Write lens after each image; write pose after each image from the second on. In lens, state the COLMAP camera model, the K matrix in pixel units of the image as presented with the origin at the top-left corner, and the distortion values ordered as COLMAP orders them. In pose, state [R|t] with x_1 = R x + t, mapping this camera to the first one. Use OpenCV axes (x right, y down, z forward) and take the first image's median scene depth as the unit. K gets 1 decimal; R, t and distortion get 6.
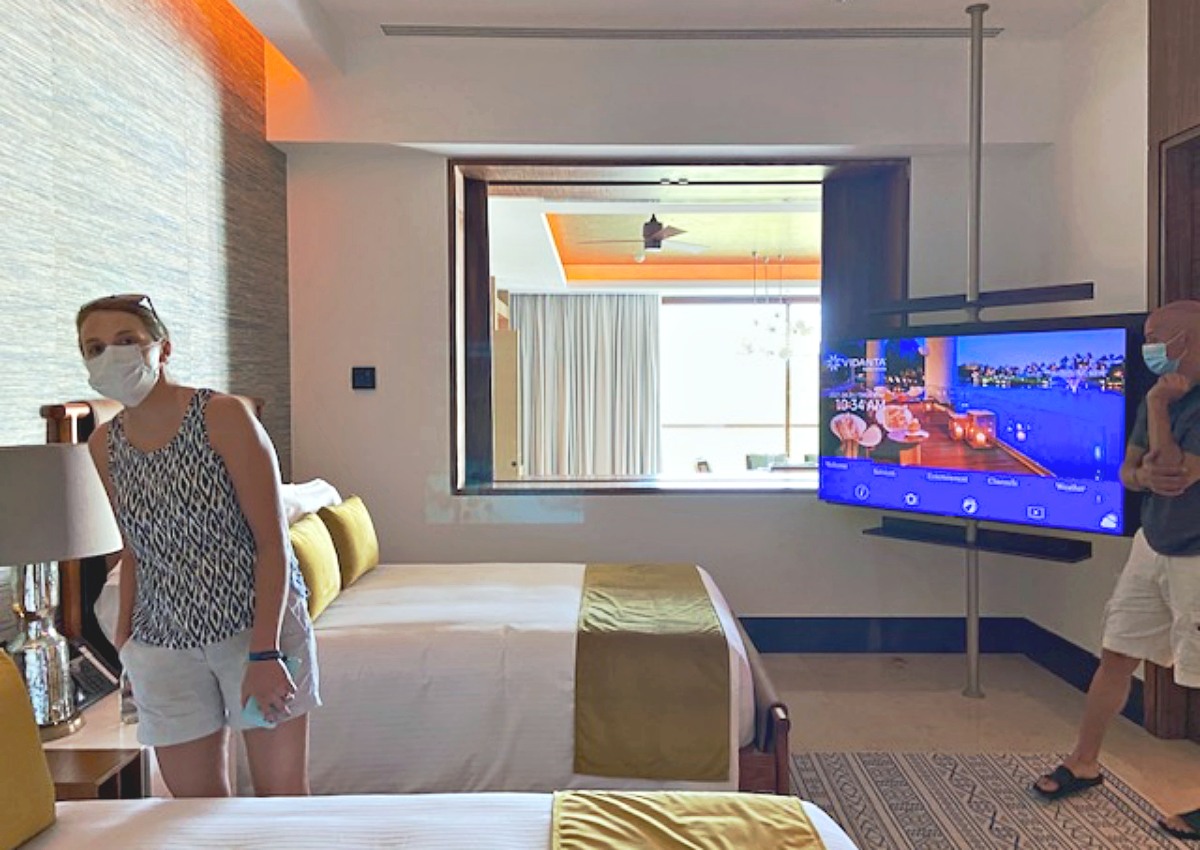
lens RADIAL K [[918.1, 0, 601.2], [0, 918.1, 416.6], [0, 0, 1]] dist [0.016331, -0.003174]
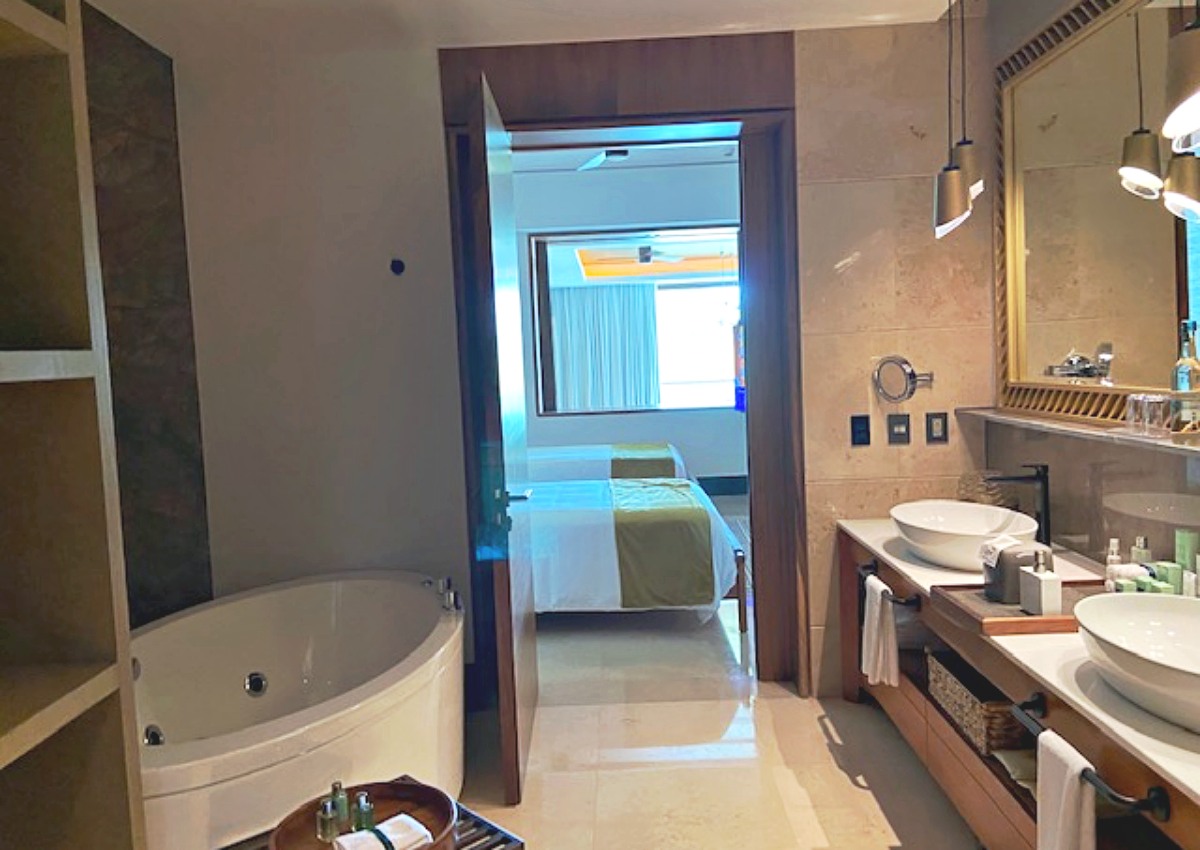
lens RADIAL K [[918.1, 0, 600.1], [0, 918.1, 424.3], [0, 0, 1]] dist [0.016331, -0.003174]
pose [[0.999060, -0.040497, -0.015475, -0.010745], [0.041130, 0.998226, 0.043058, 0.026925], [0.013704, -0.043654, 0.998953, -0.883352]]
